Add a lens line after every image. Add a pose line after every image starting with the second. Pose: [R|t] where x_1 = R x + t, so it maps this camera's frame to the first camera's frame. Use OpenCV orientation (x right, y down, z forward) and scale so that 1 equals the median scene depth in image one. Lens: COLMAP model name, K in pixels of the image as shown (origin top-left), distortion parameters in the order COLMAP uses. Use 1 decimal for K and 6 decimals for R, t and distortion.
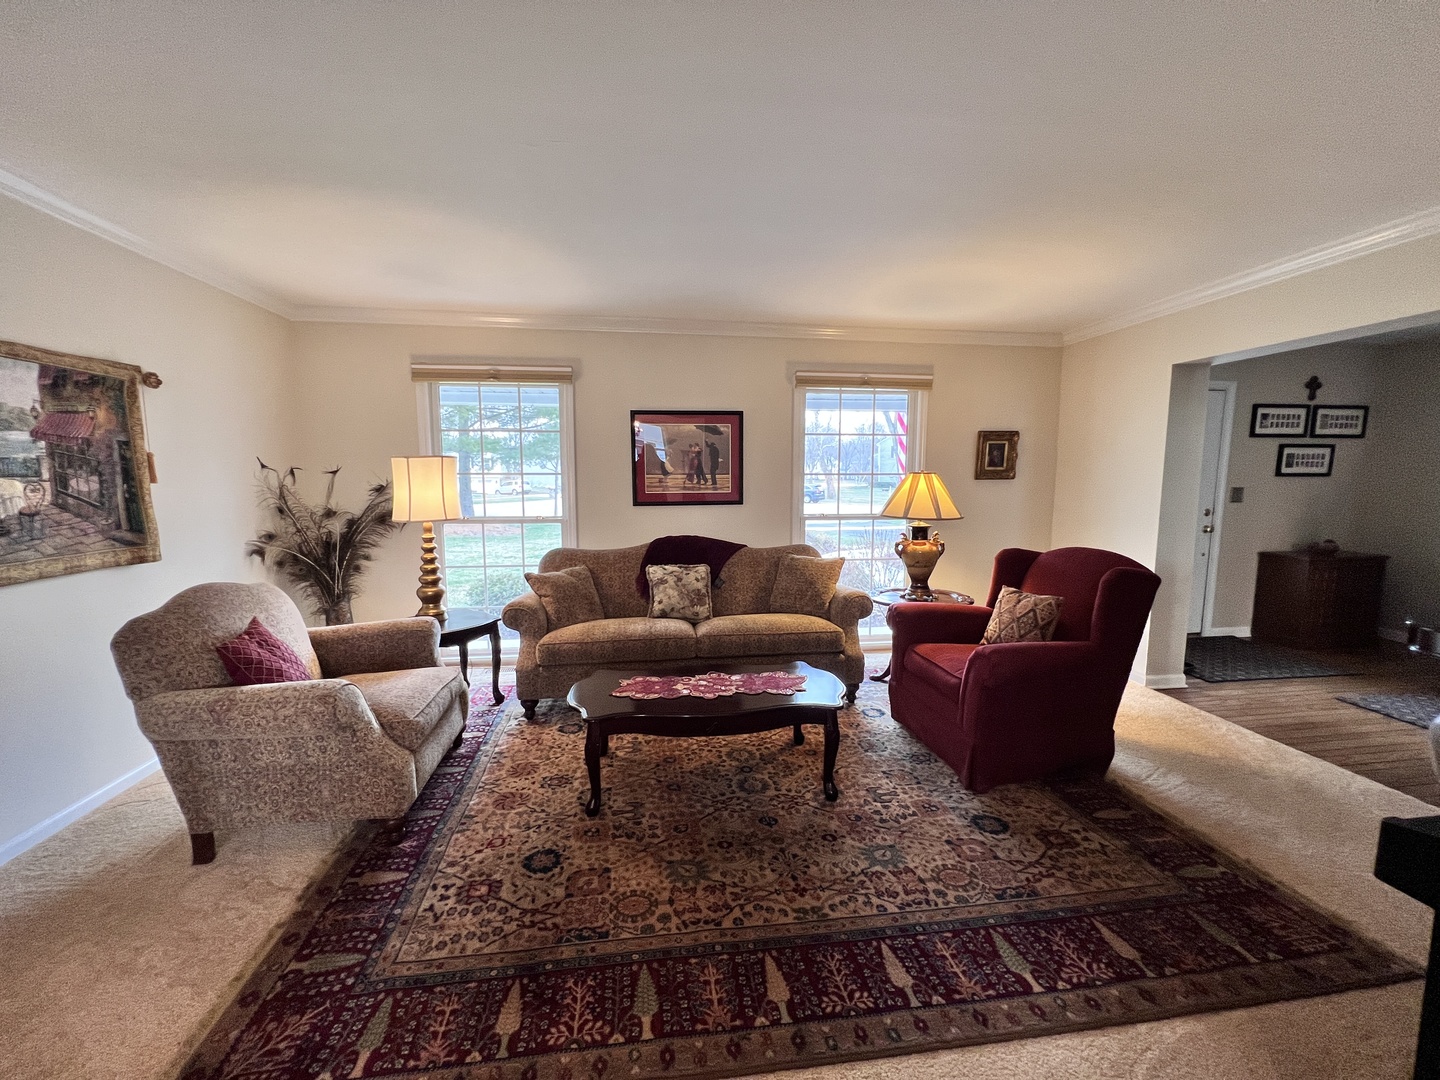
lens RADIAL K [[577.4, 0, 725.0], [0, 577.4, 537.1], [0, 0, 1]] dist [0.001563, 0.000524]
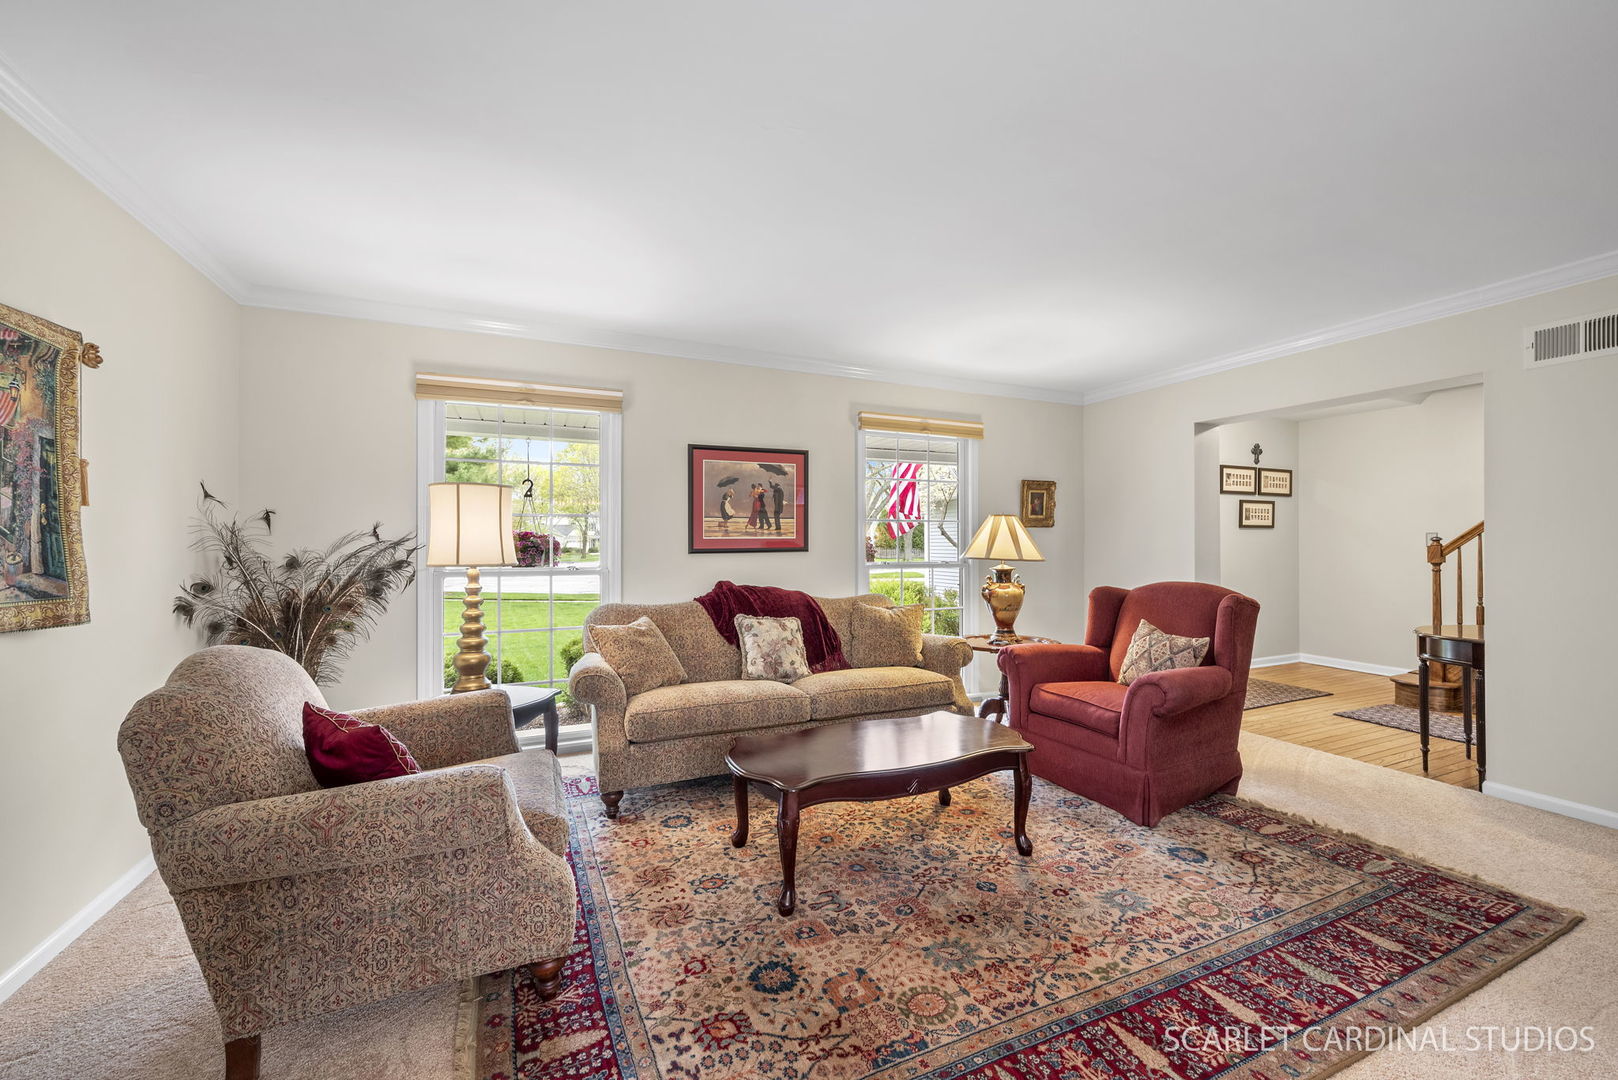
lens RADIAL K [[632.9, 0, 809.6], [0, 632.9, 535.1], [0, 0, 1]] dist [0.002306, 0.000135]
pose [[0.957967, 0.003472, 0.286858, -0.405561], [0.030749, 0.992924, -0.114705, 0.051025], [-0.285227, 0.118704, 0.951081, 0.076804]]
